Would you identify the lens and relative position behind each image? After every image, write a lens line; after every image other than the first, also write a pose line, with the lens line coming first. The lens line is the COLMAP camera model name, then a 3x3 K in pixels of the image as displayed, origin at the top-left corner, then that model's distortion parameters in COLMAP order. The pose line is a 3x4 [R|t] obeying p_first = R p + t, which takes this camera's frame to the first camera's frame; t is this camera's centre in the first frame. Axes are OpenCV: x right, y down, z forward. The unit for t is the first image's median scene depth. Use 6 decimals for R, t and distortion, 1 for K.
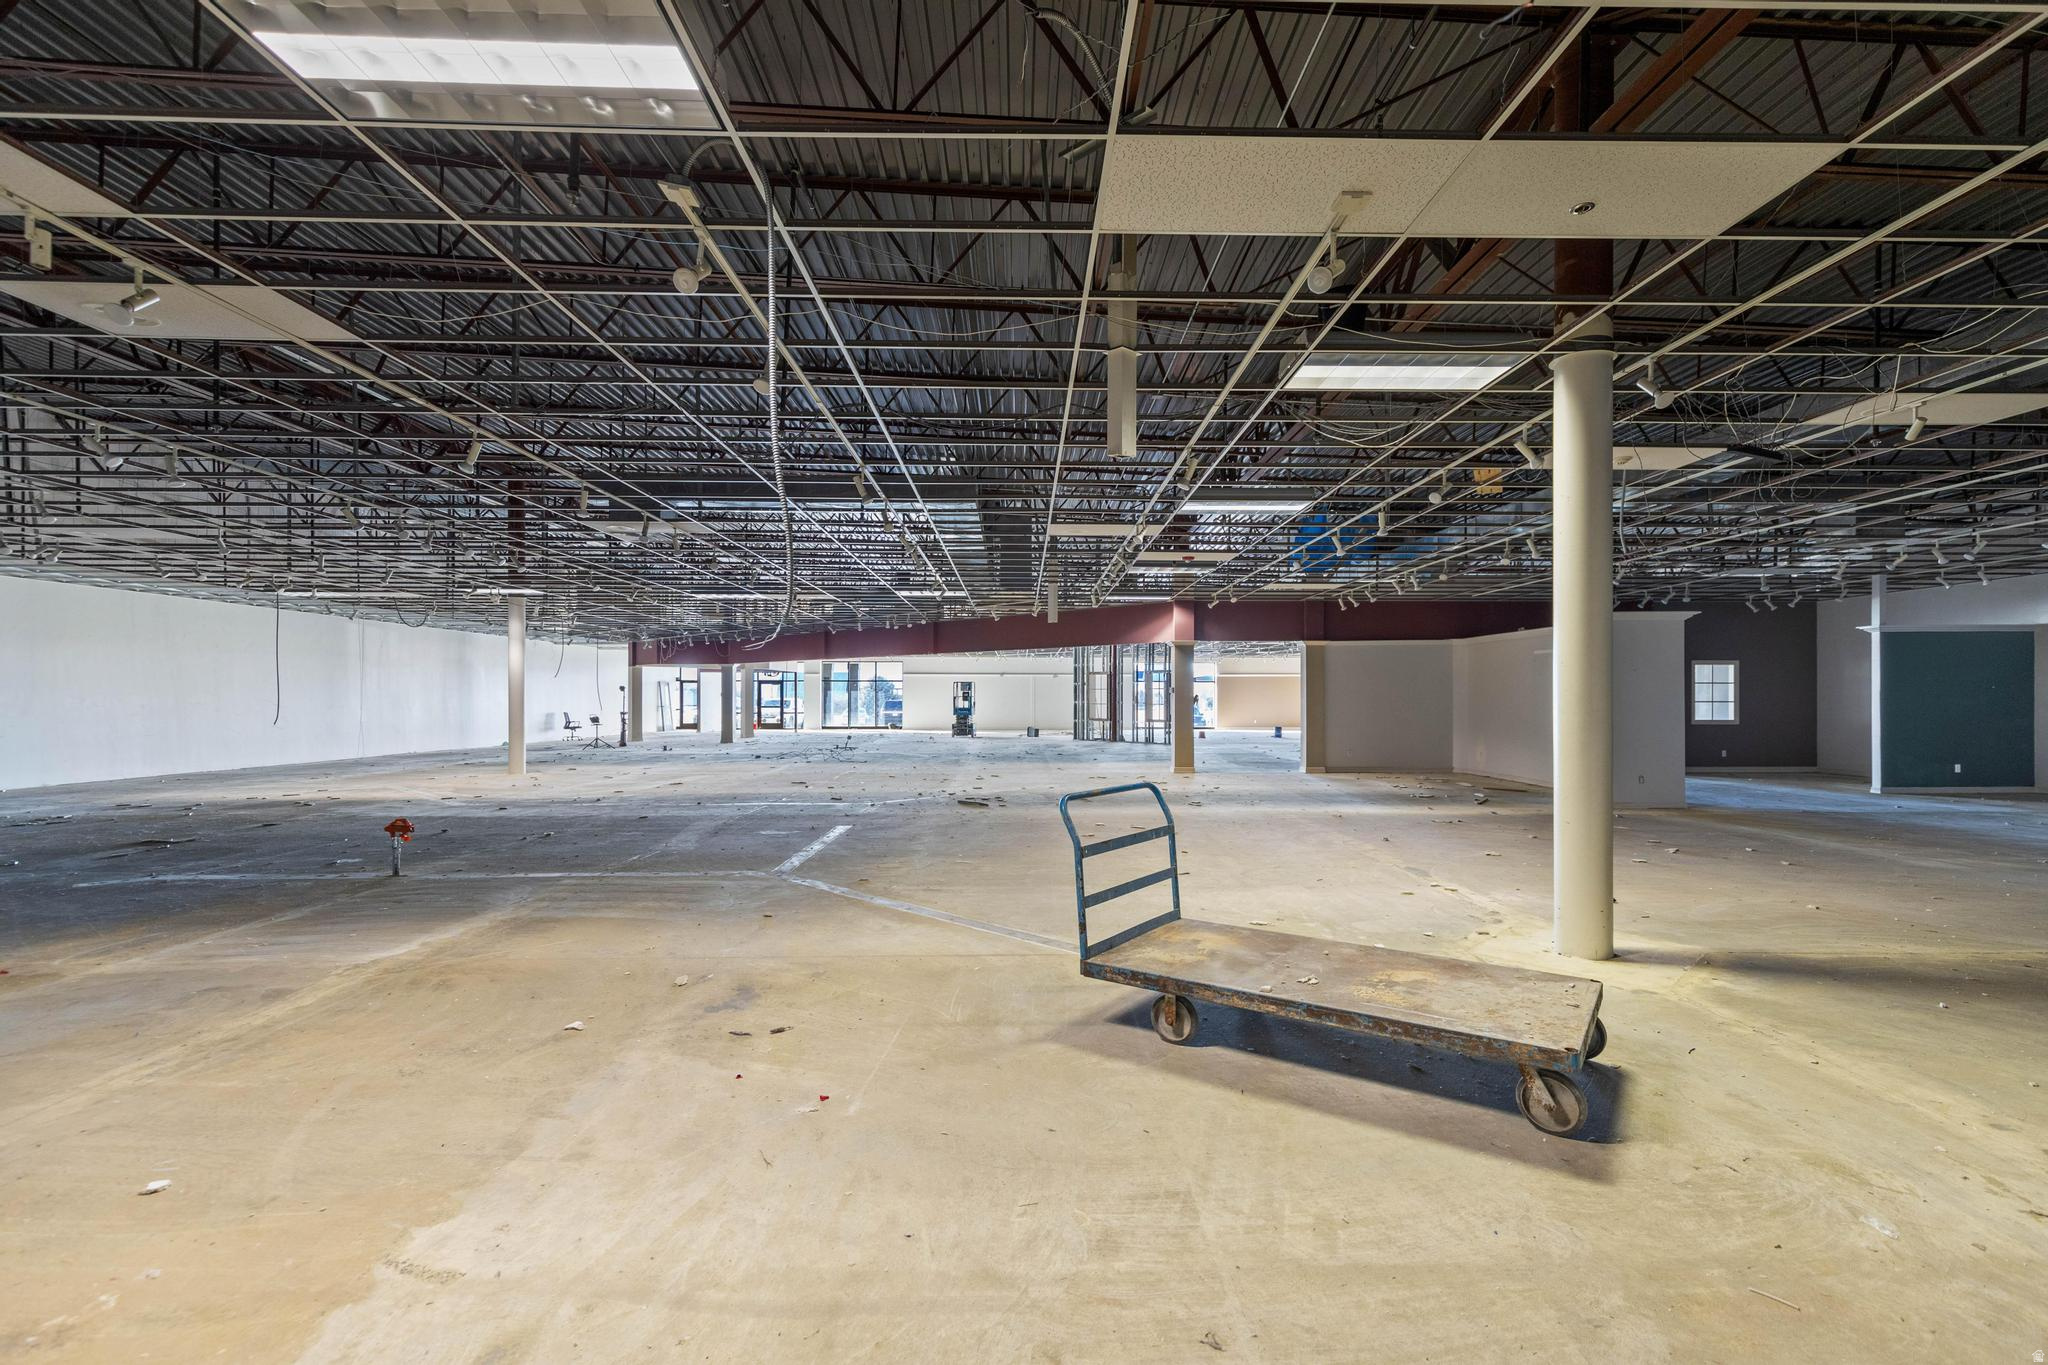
lens RADIAL K [[933.2, 0, 1022.1], [0, 933.2, 685.8], [0, 0, 1]] dist [0.010355, -0.000541]
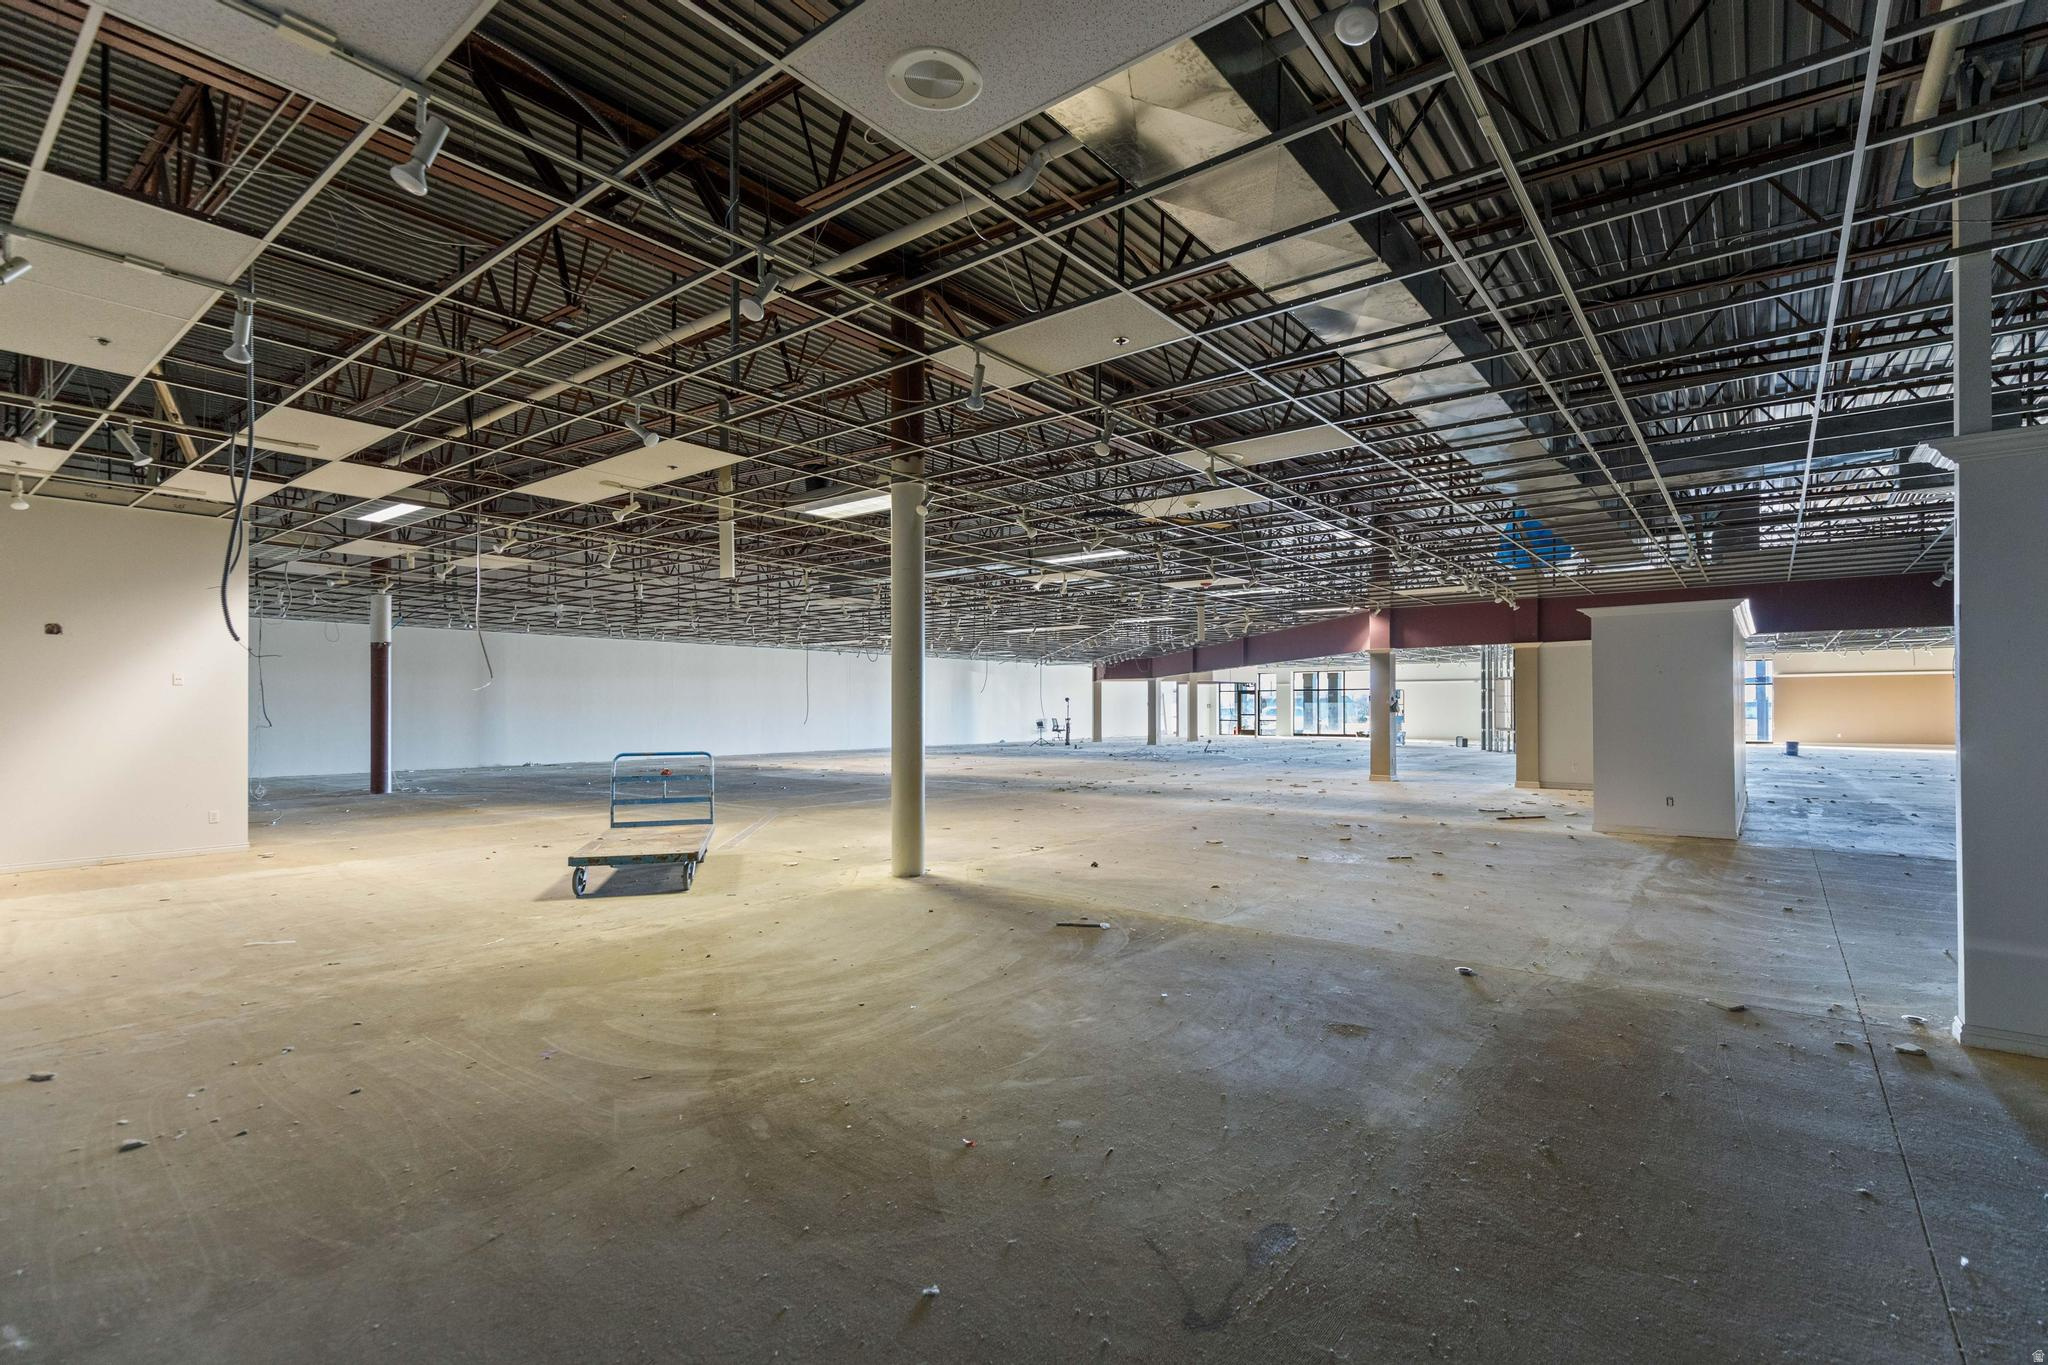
lens RADIAL K [[933.2, 0, 1005.5], [0, 933.2, 699.8], [0, 0, 1]] dist [0.010355, -0.000541]
pose [[0.775645, -0.010455, -0.631083, 0.290116], [0.015622, 0.999874, 0.002635, -0.001888], [0.630976, -0.011903, 0.775711, -0.024127]]
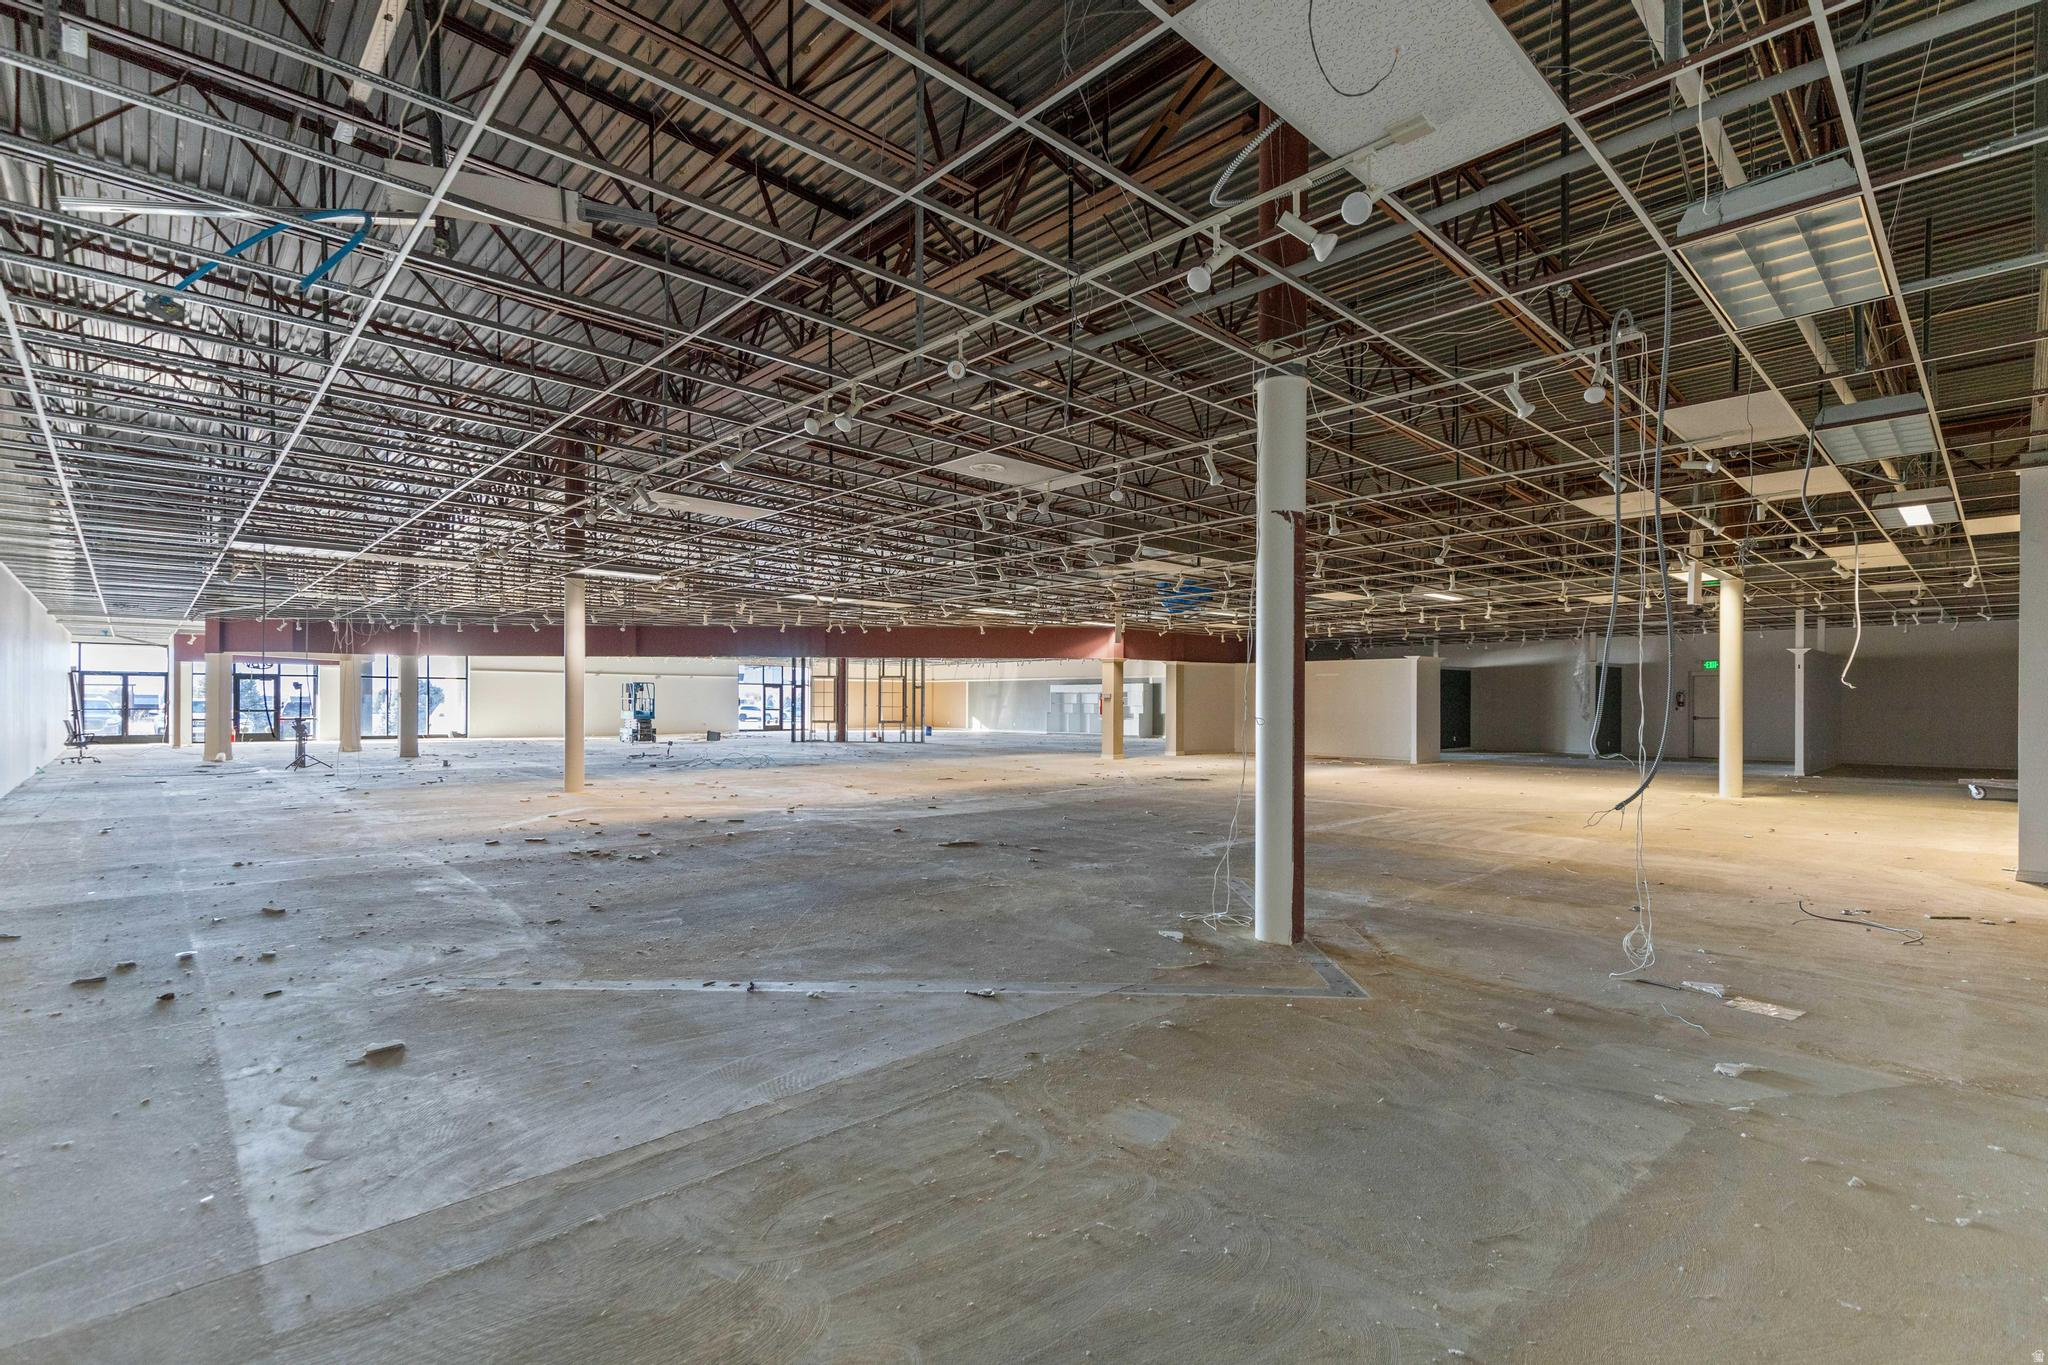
lens RADIAL K [[933.2, 0, 1023.8], [0, 933.2, 695.1], [0, 0, 1]] dist [0.010355, -0.000541]
pose [[0.730840, 0.011023, 0.682460, -0.452164], [-0.014649, 0.999893, -0.000464, 0.003076], [-0.682392, -0.009658, 0.730923, 0.101428]]
